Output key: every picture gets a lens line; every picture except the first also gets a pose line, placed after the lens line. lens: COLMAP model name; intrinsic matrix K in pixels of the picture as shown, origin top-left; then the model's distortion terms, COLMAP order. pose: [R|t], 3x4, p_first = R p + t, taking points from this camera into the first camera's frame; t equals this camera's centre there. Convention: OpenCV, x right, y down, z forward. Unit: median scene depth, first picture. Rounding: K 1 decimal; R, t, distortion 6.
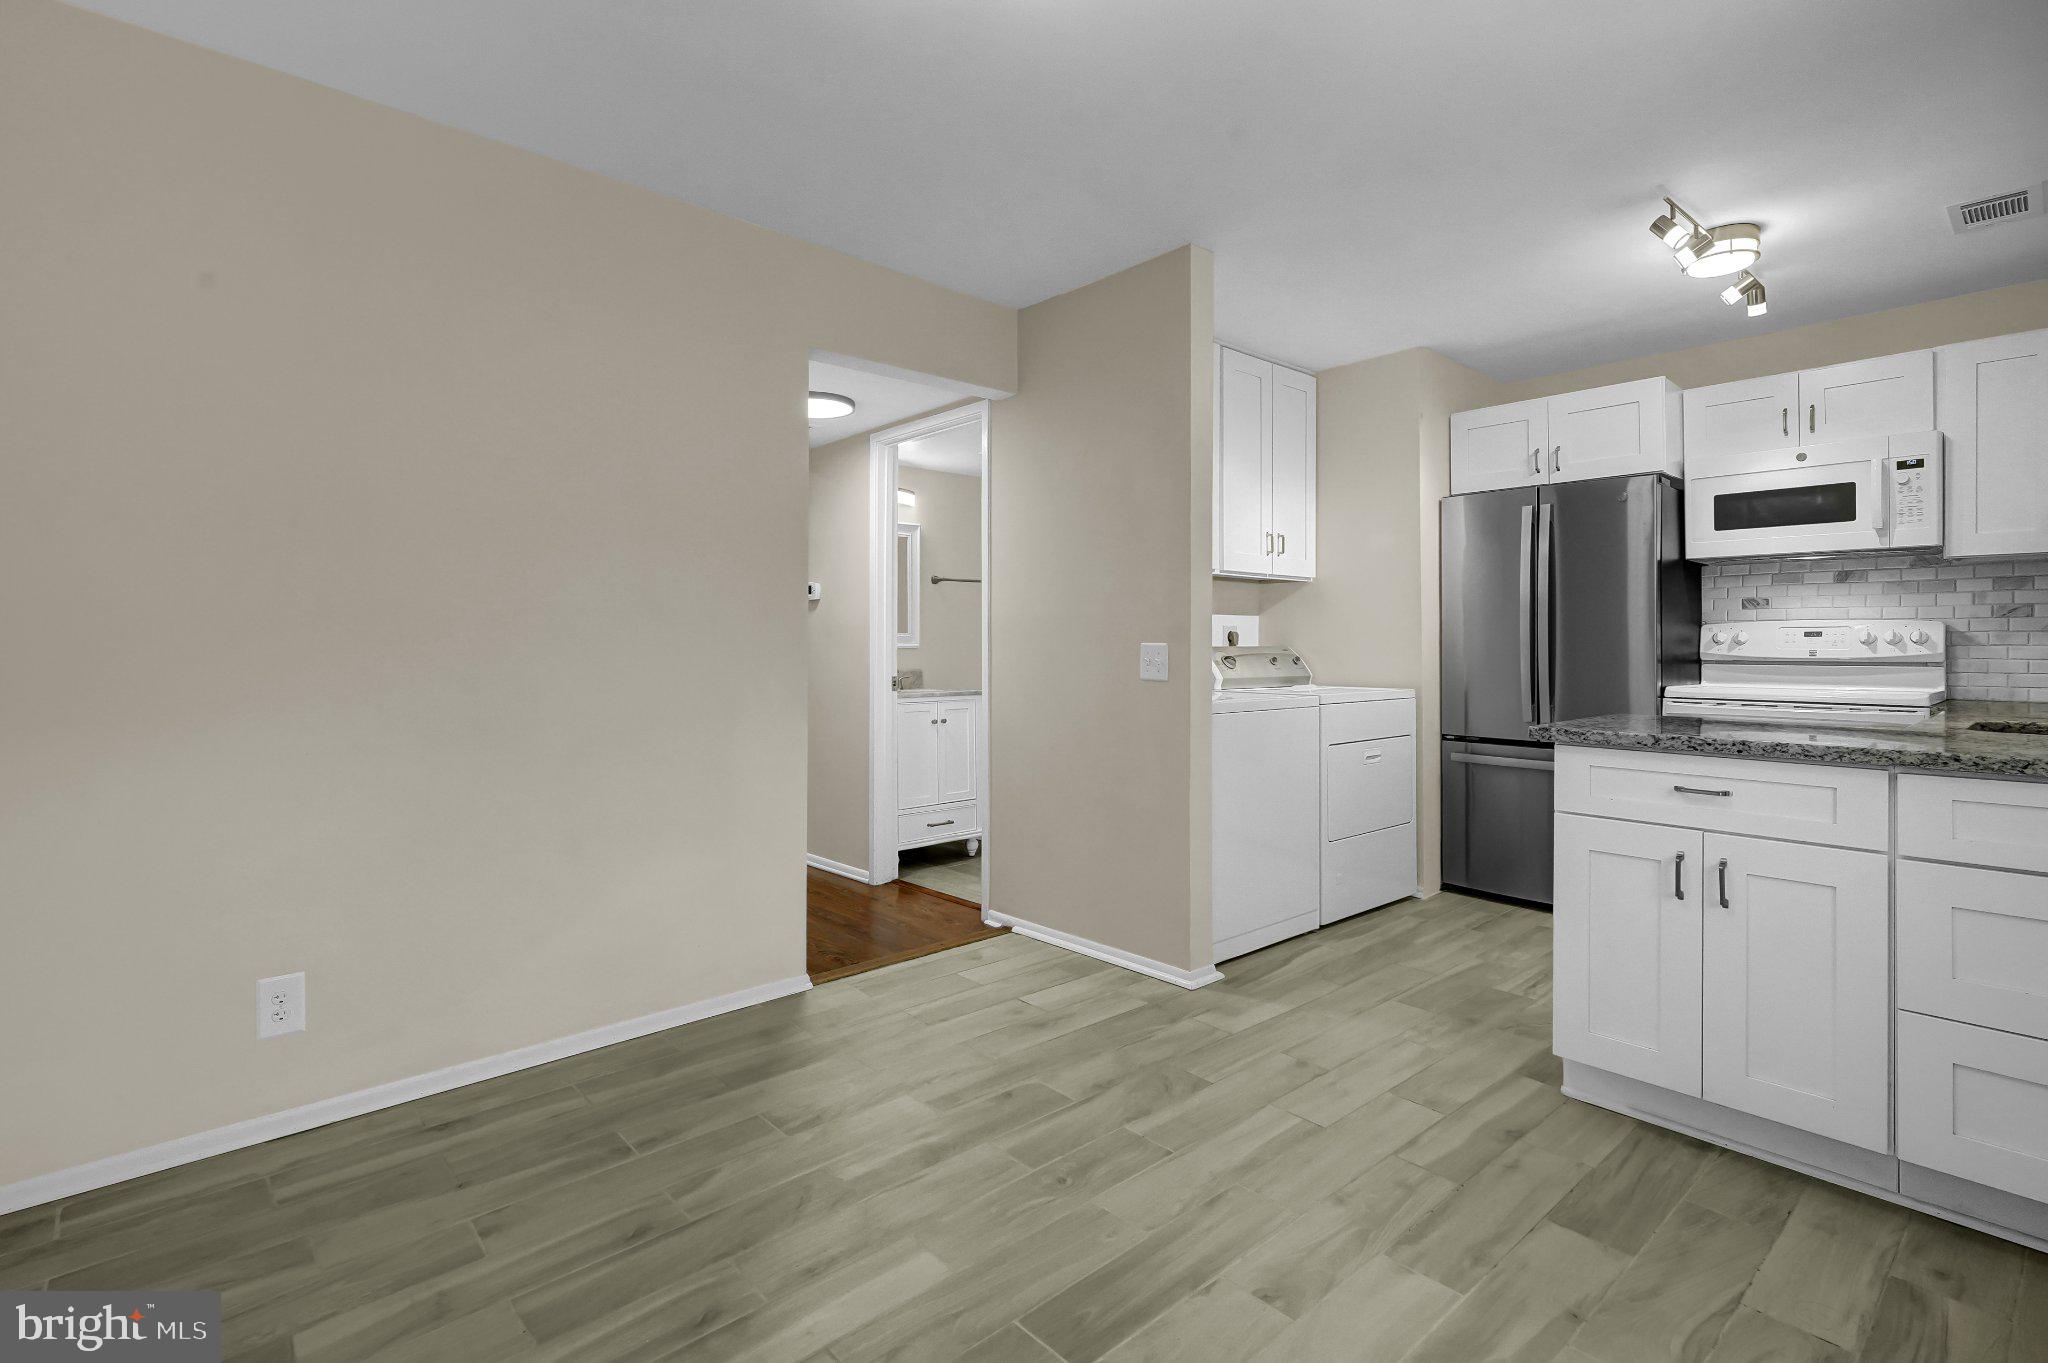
lens RADIAL K [[954.1, 0, 1021.7], [0, 954.1, 639.3], [0, 0, 1]] dist [0.000157, 0.000976]
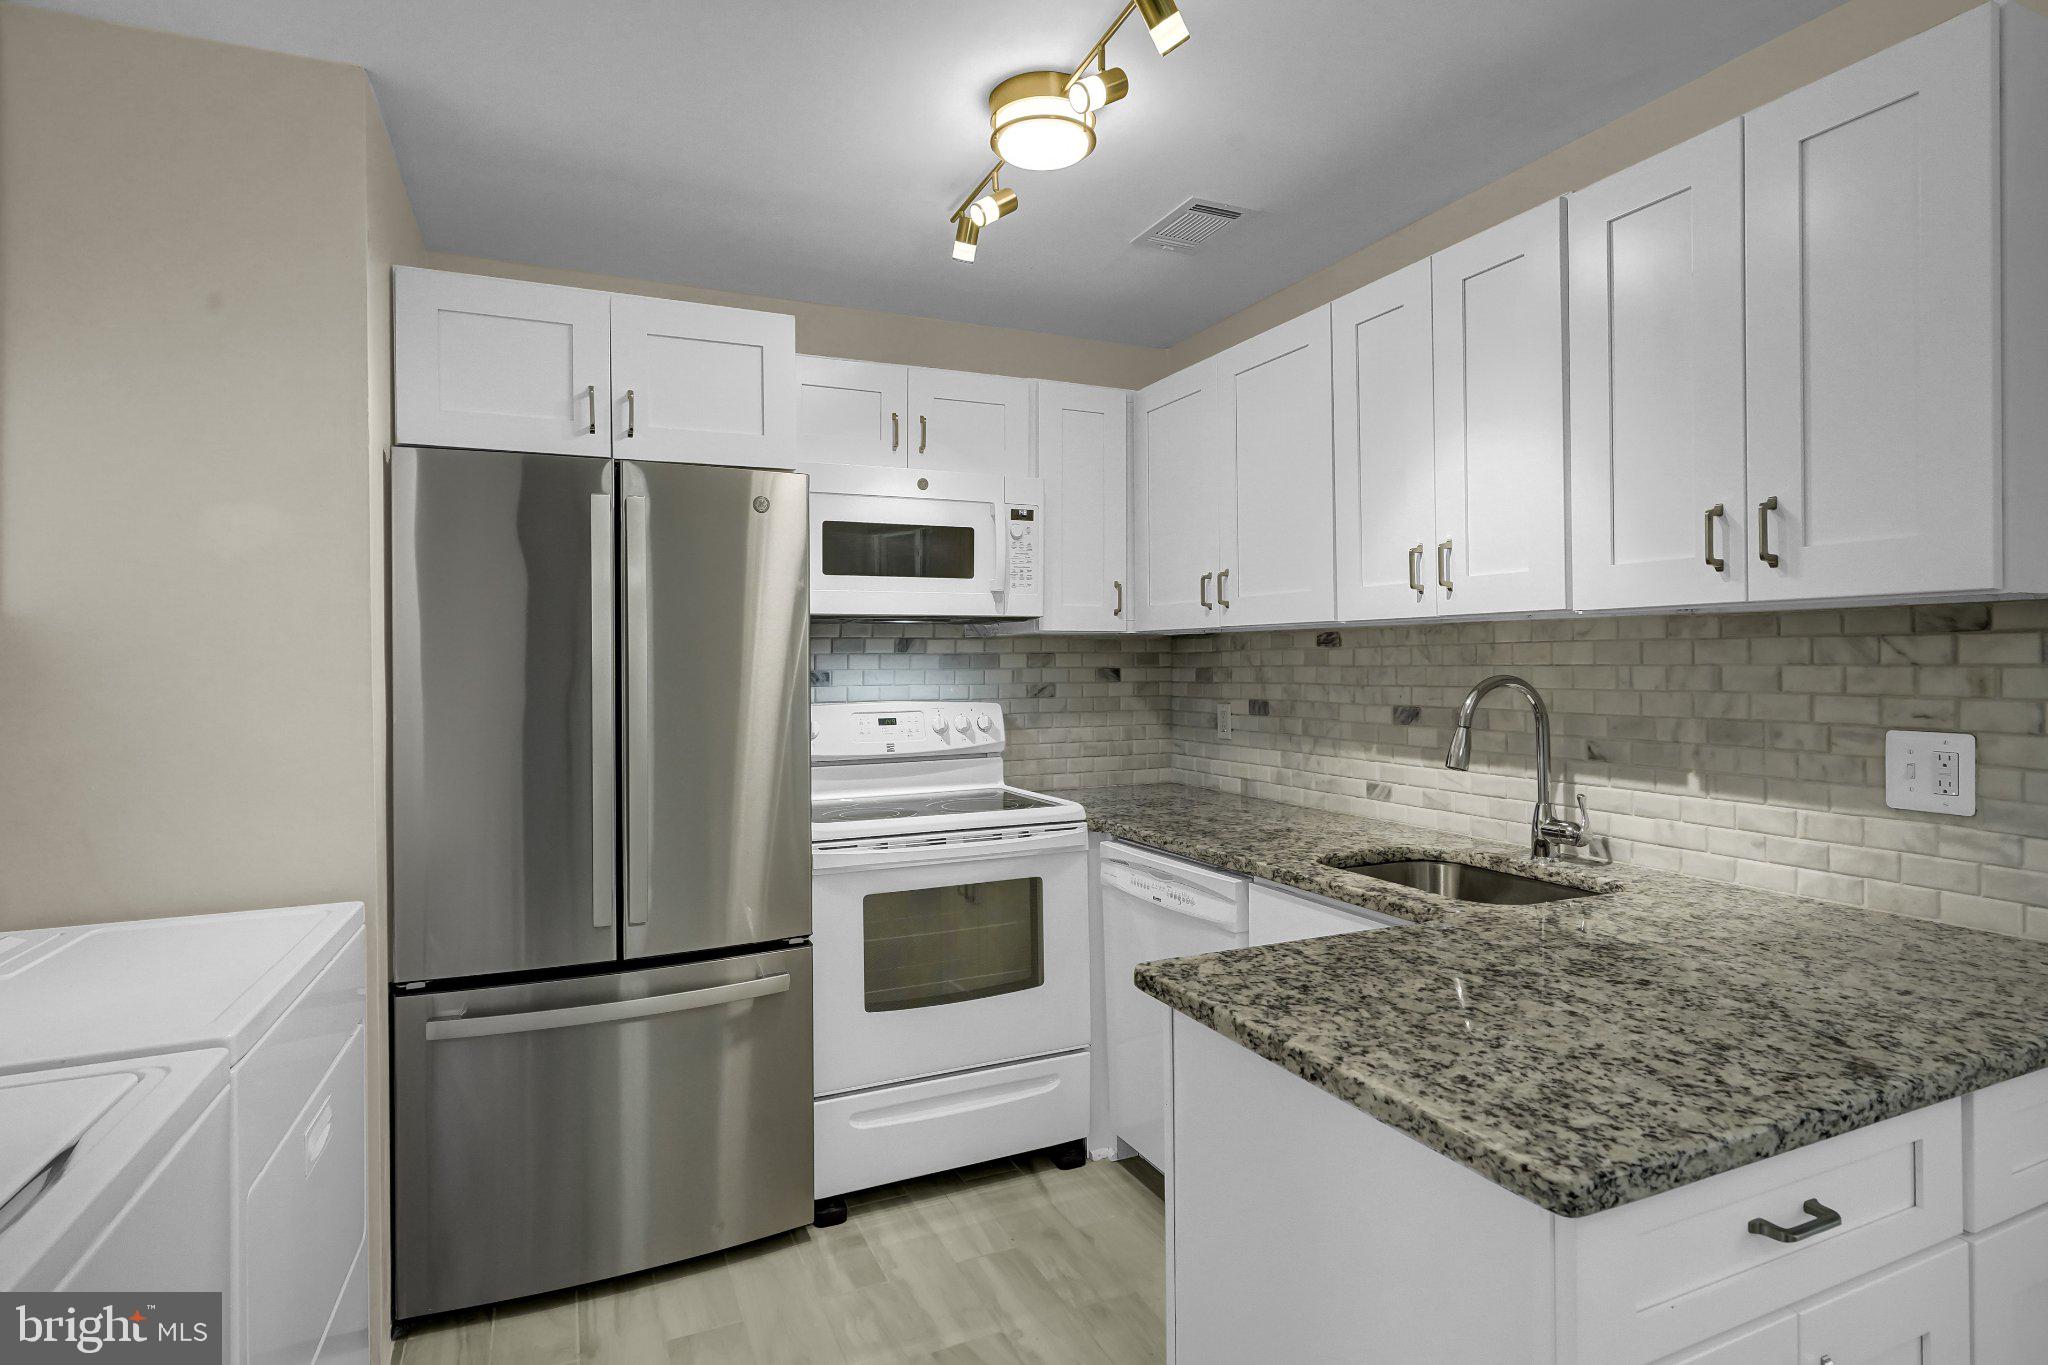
lens RADIAL K [[1043.5, 0, 1028.5], [0, 1043.5, 658.3], [0, 0, 1]] dist [0.001841, 0.000830]
pose [[0.309197, -0.000458, 0.950998, 0.090496], [0.004440, 0.999990, -0.000962, -0.059810], [-0.950988, 0.004520, 0.309196, 0.707963]]
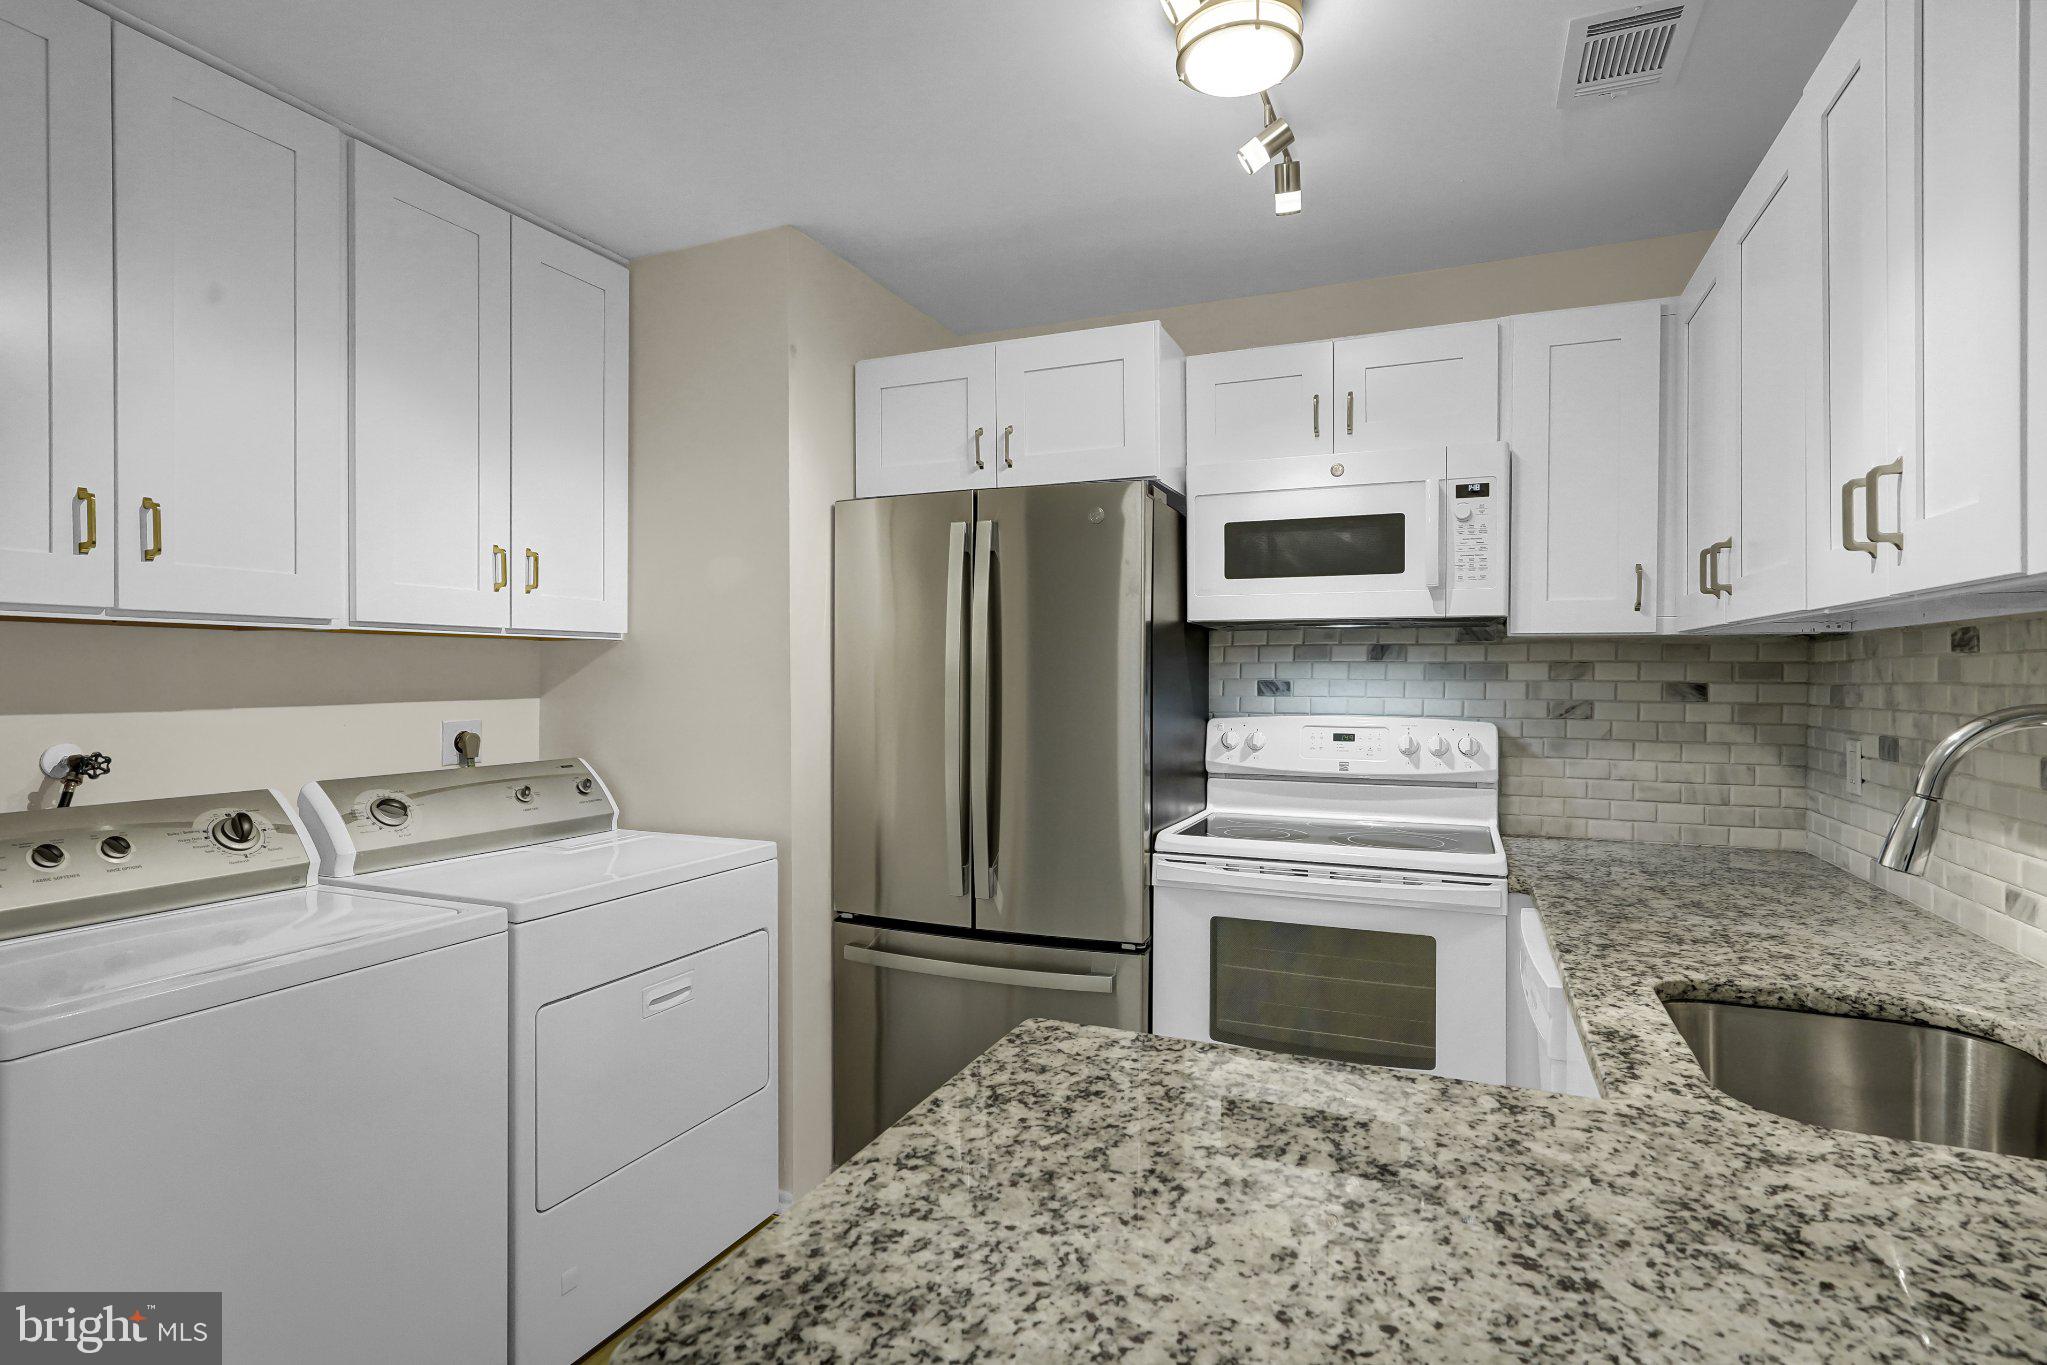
lens RADIAL K [[1035.1, 0, 1016.2], [0, 1035.1, 677.5], [0, 0, 1]] dist [0.000555, 0.000144]
pose [[0.908594, 0.000554, 0.417680, 0.343856], [-0.004400, 0.999956, 0.008245, -0.058675], [-0.417657, -0.009329, 0.908557, 0.475952]]
